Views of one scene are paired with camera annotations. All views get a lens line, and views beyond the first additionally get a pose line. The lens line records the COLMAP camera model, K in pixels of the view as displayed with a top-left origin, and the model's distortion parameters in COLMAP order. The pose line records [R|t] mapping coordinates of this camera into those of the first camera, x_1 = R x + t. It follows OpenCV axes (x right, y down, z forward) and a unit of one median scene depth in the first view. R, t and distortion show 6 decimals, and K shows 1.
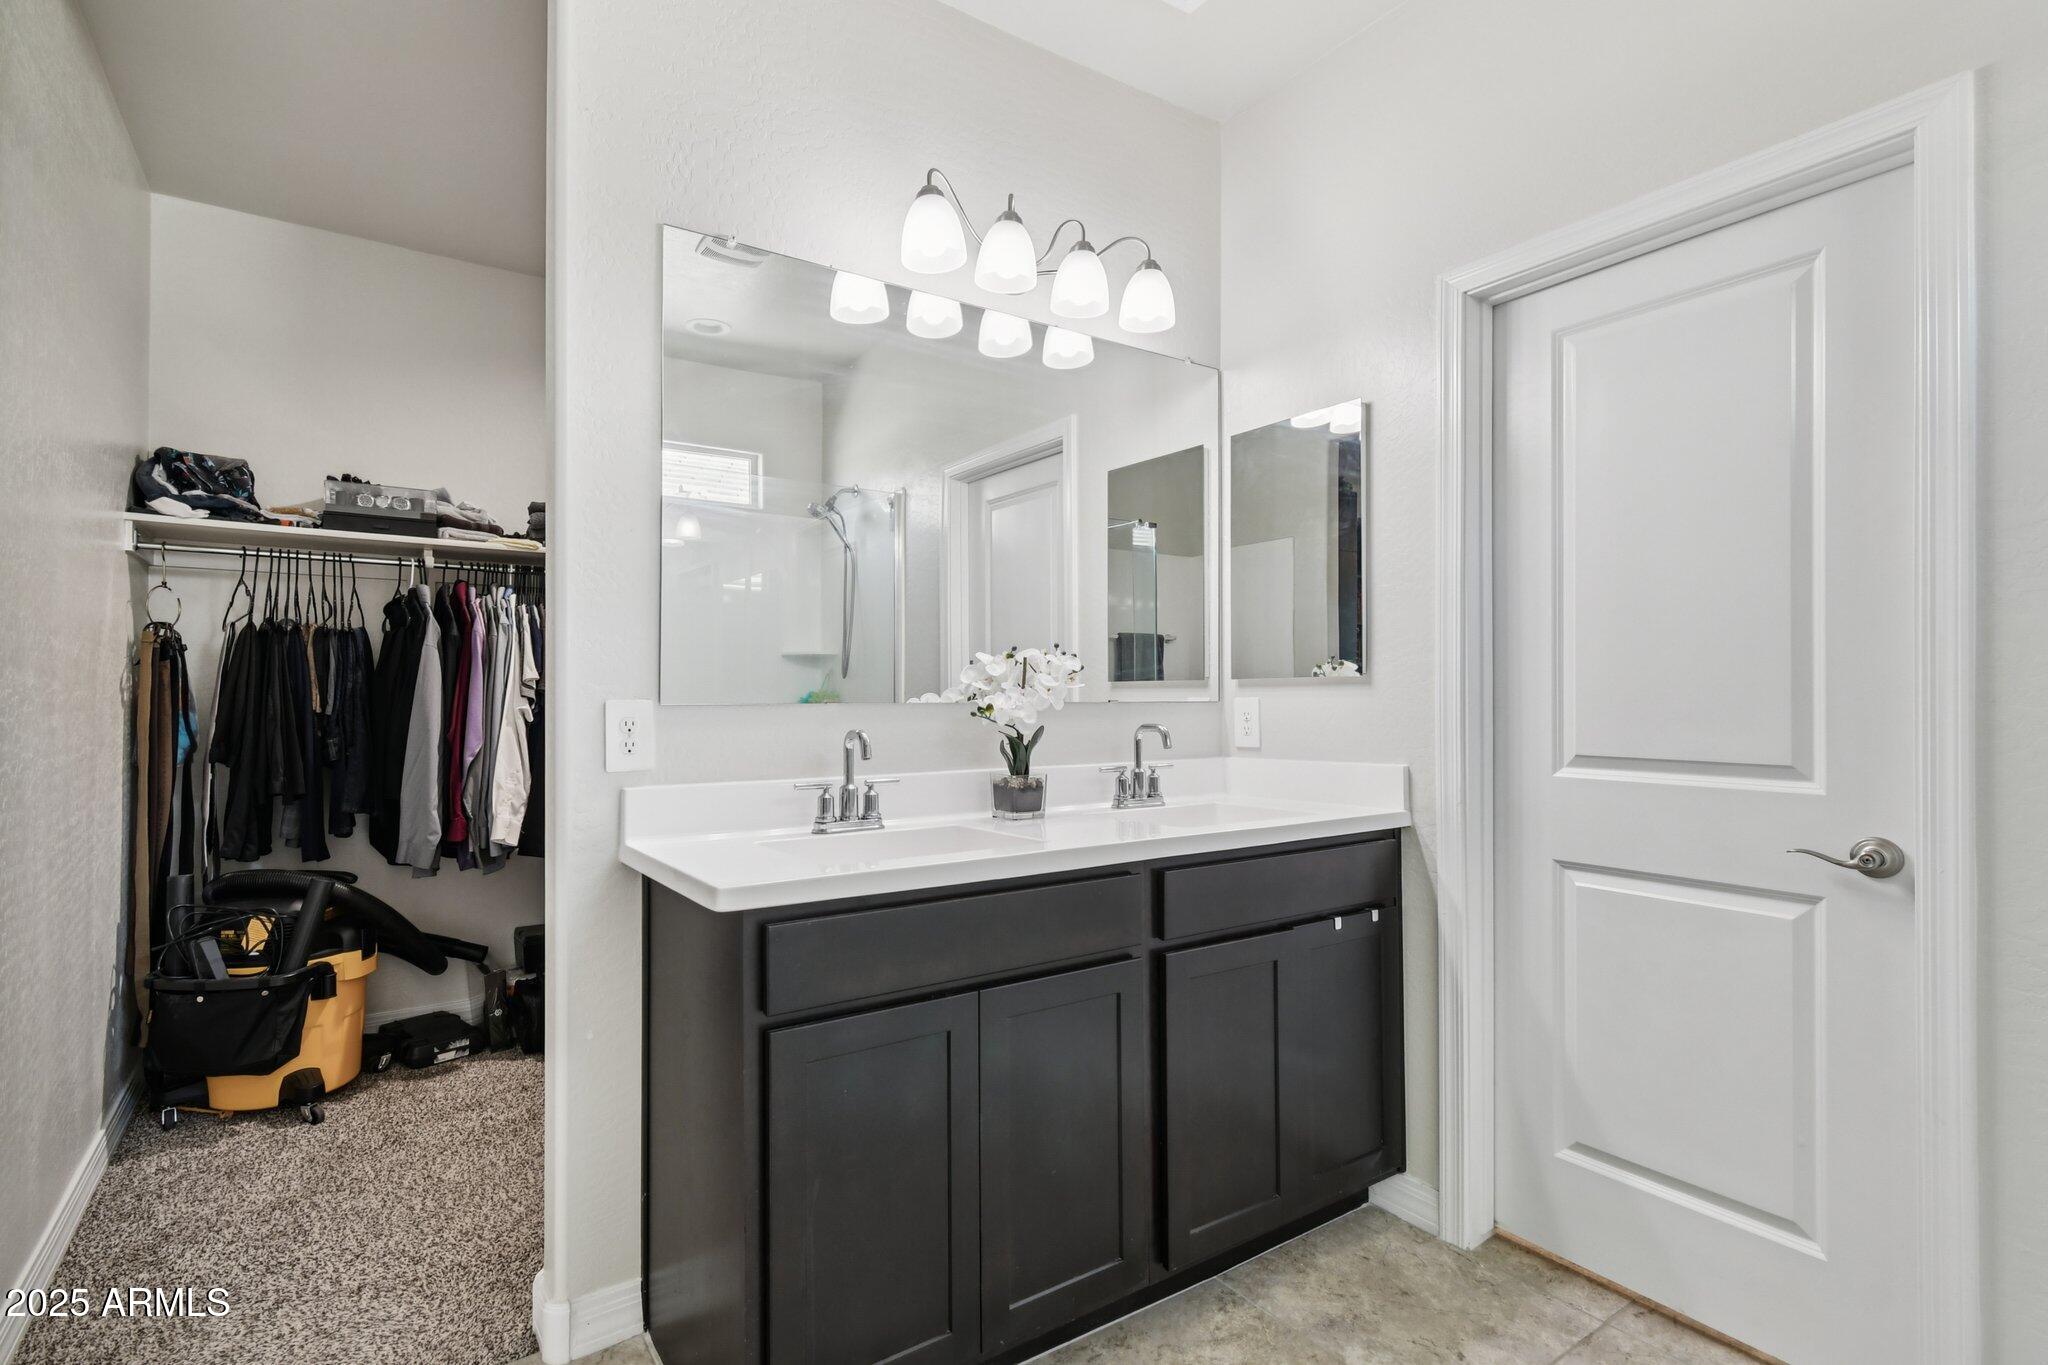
lens RADIAL K [[954.9, 0, 1022.0], [0, 954.9, 693.2], [0, 0, 1]] dist [-0.004457, -0.000815]
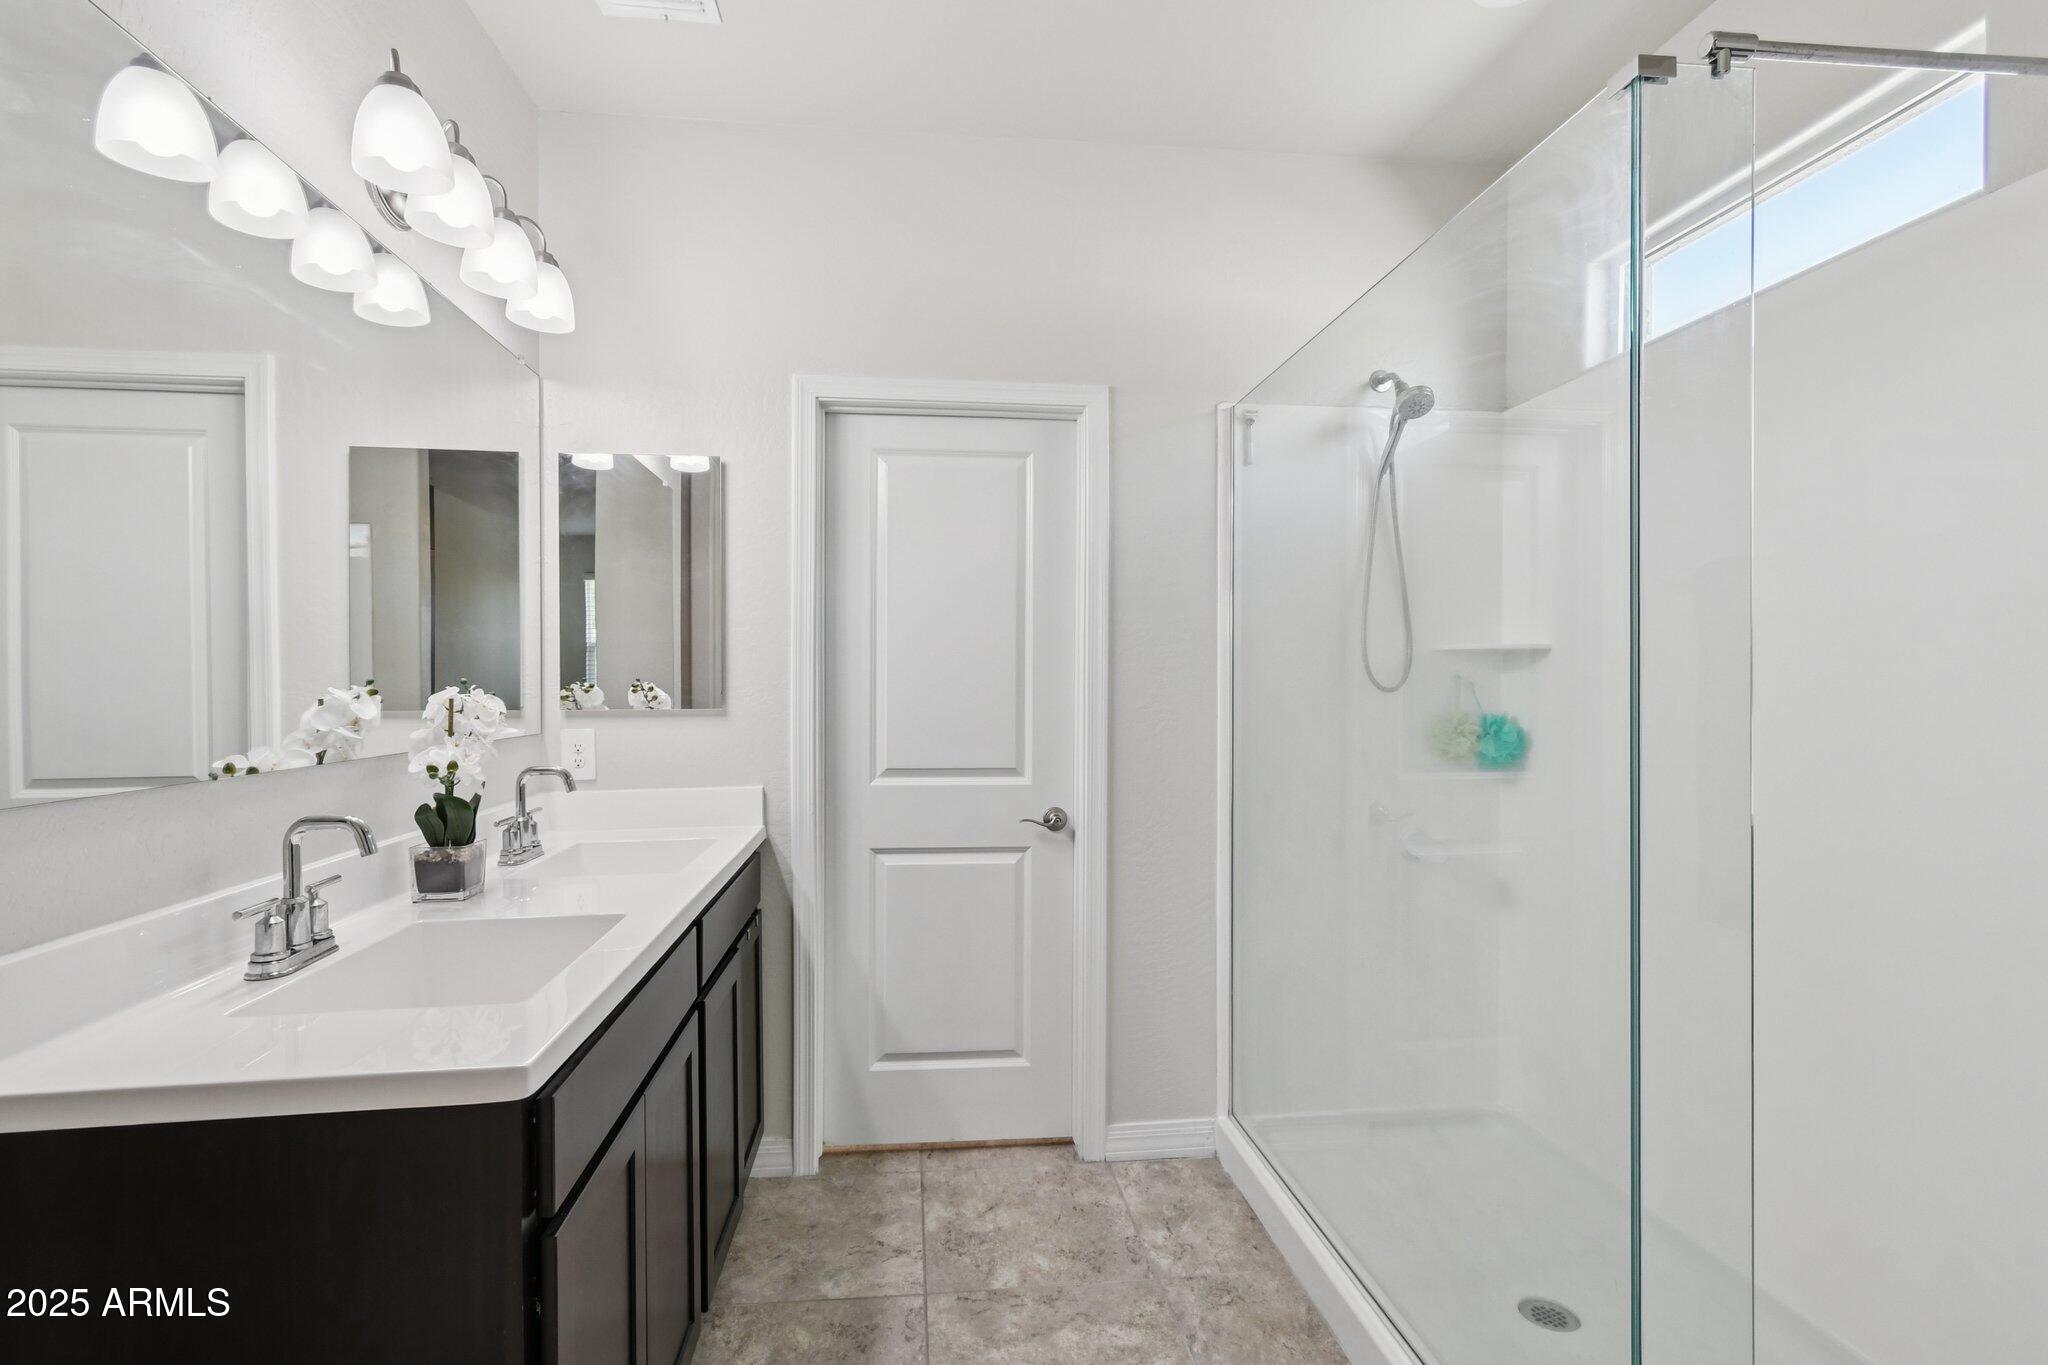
lens RADIAL K [[915.4, 0, 1019.6], [0, 915.4, 686.2], [0, 0, 1]] dist [-0.005748, -0.001953]
pose [[0.480741, 0.000743, 0.876862, -0.468960], [-0.007484, 0.999967, 0.003256, -0.057955], [-0.876831, -0.008128, 0.480731, 0.212802]]
